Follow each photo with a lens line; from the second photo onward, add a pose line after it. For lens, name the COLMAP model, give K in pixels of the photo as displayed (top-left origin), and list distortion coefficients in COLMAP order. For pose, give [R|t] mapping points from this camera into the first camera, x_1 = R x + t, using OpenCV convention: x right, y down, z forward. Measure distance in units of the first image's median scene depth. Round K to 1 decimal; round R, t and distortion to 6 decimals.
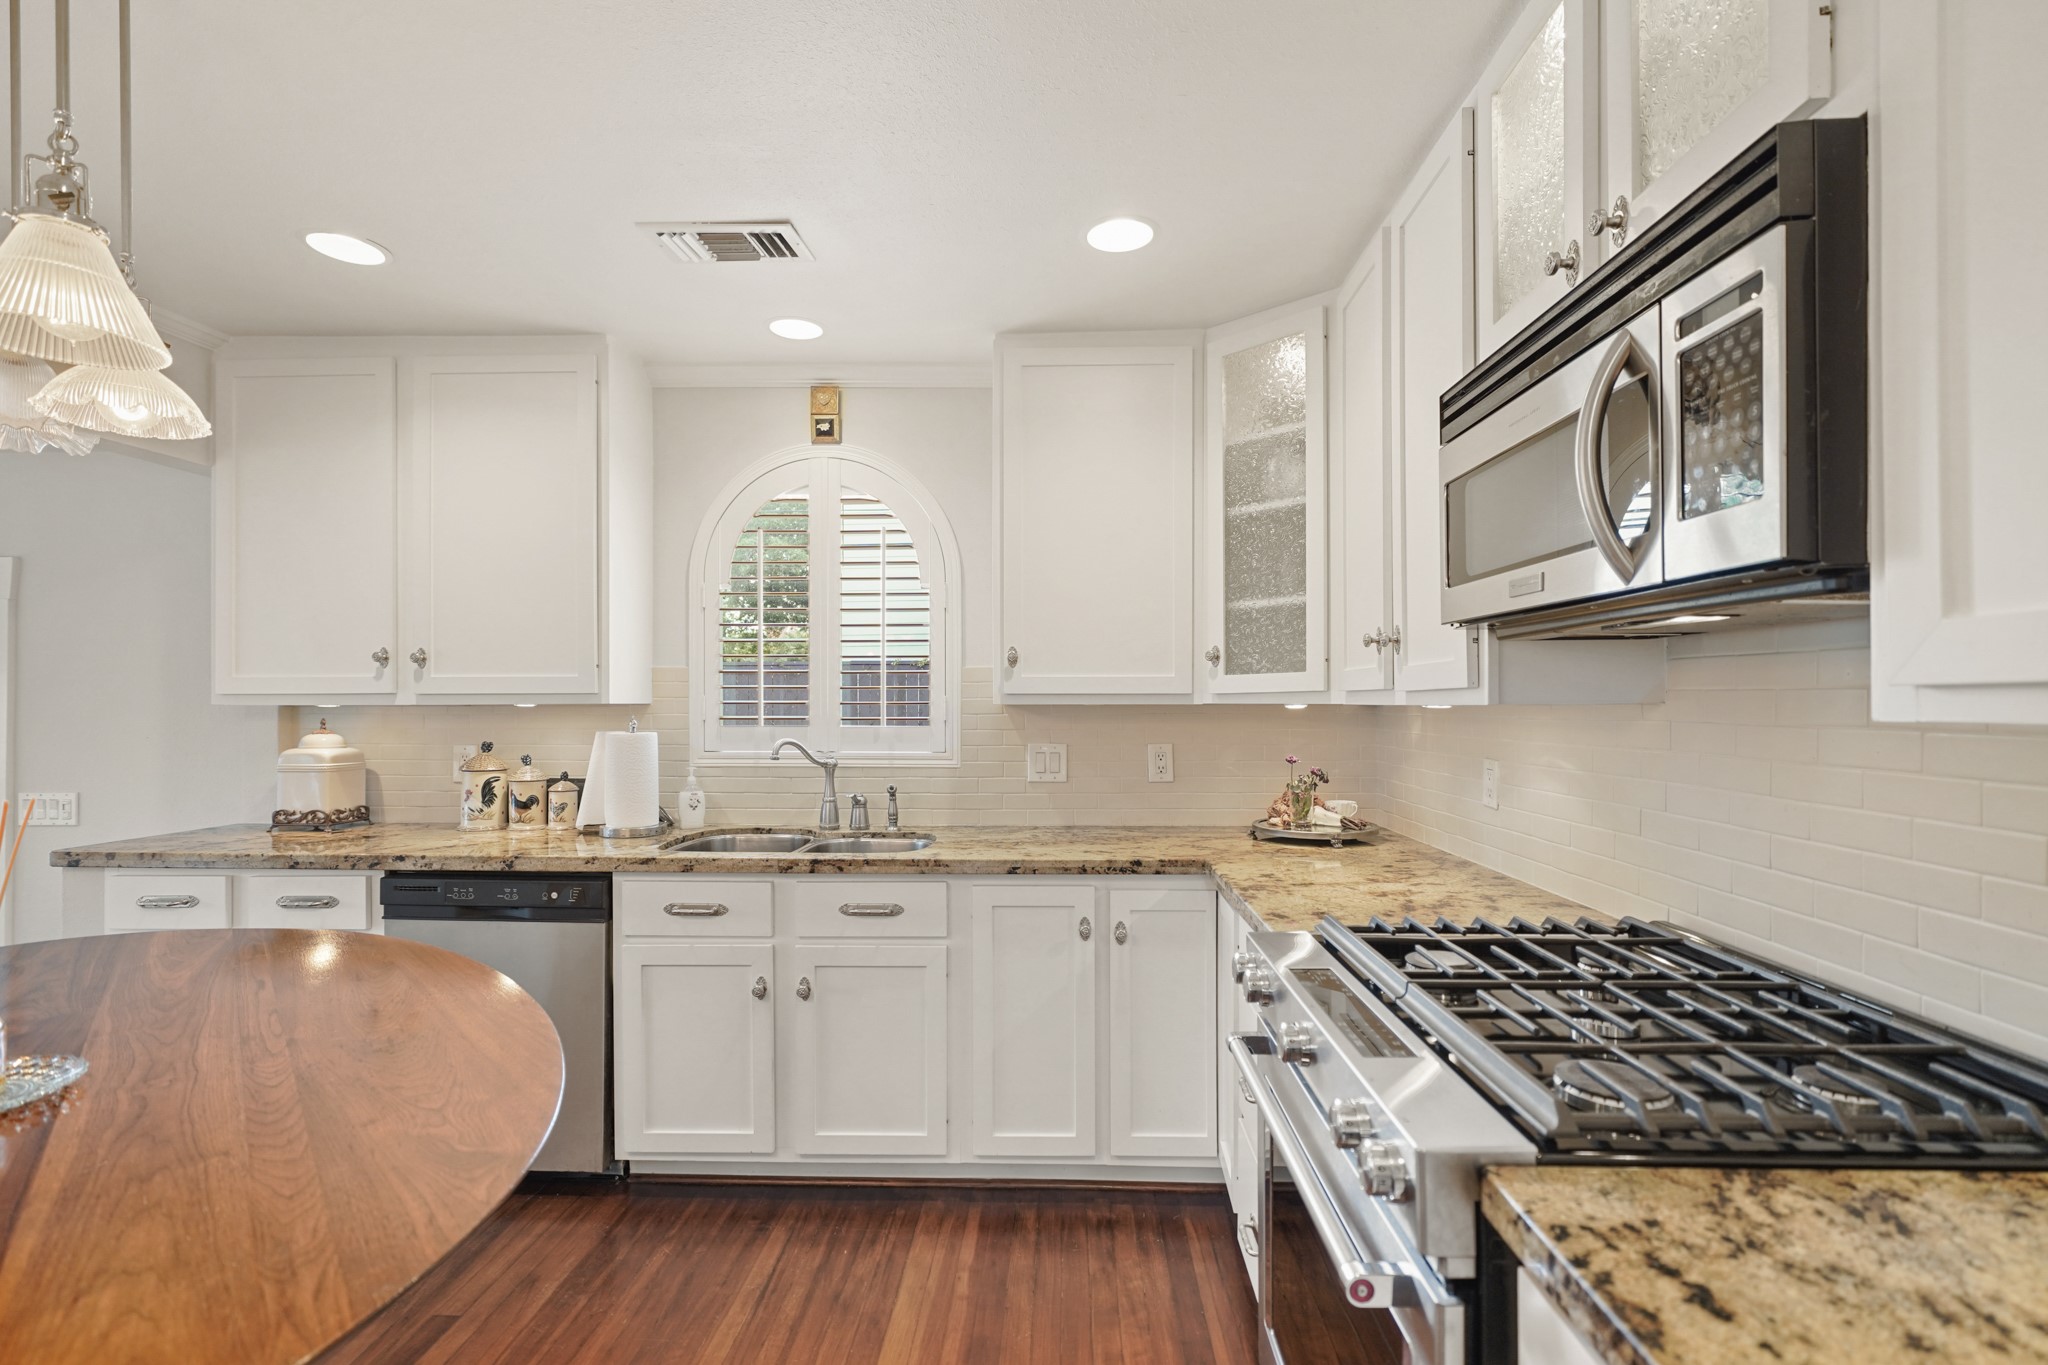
lens RADIAL K [[931.4, 0, 1029.0], [0, 931.4, 697.9], [0, 0, 1]] dist [0.016402, 0.000129]
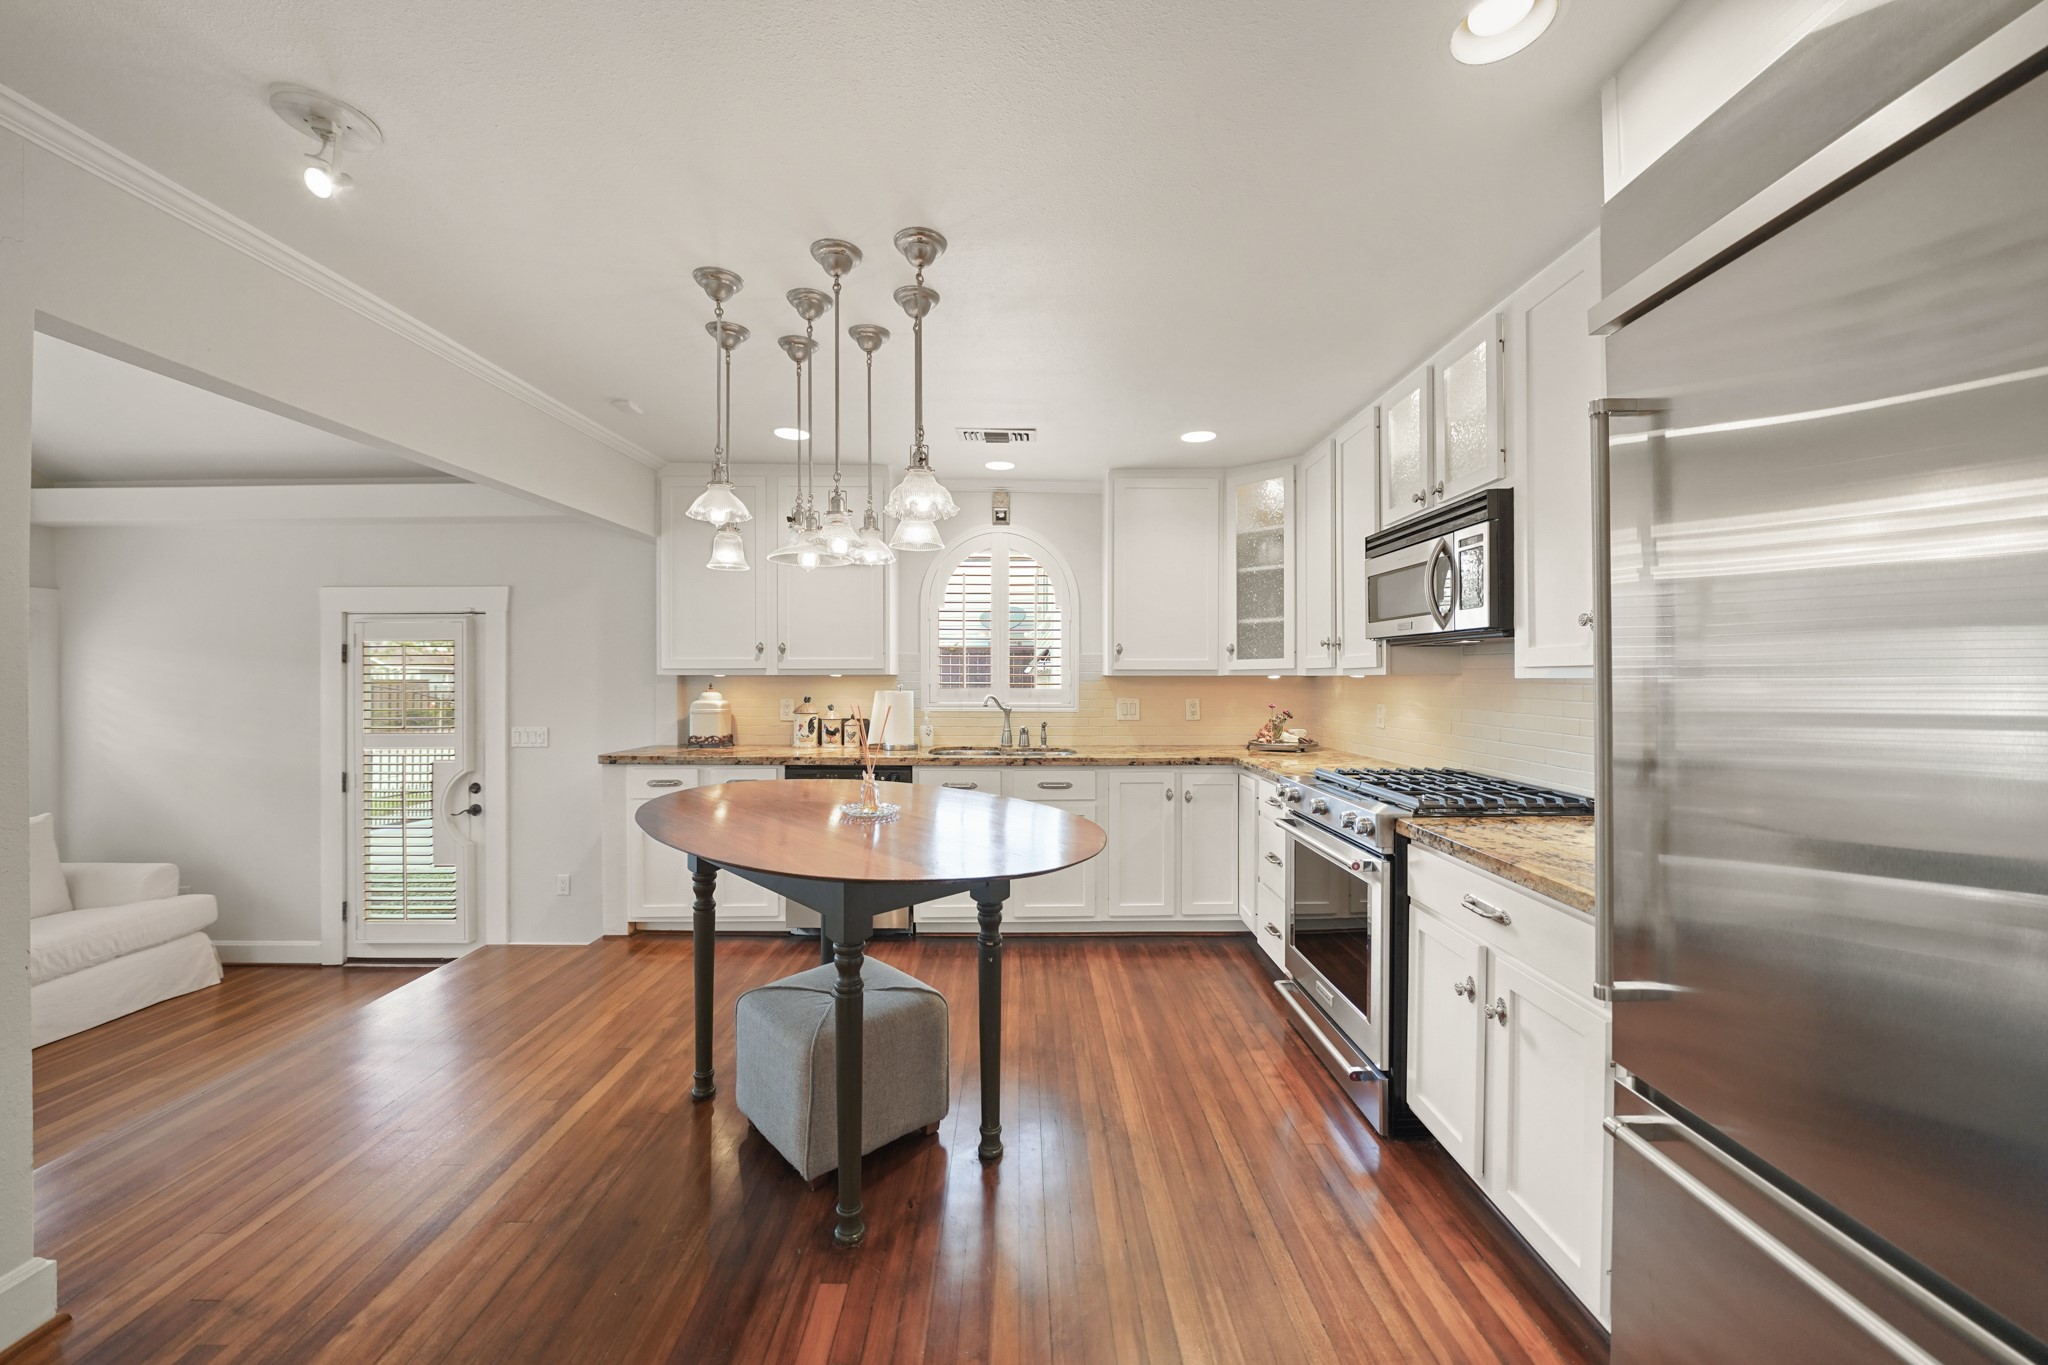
lens RADIAL K [[761.4, 0, 1025.4], [0, 761.4, 674.1], [0, 0, 1]] dist [0.011606, -0.000223]
pose [[0.998686, 0.002222, 0.051193, -0.300943], [-0.002274, 0.999997, 0.000965, 0.003630], [-0.051191, -0.001080, 0.998688, -0.506216]]
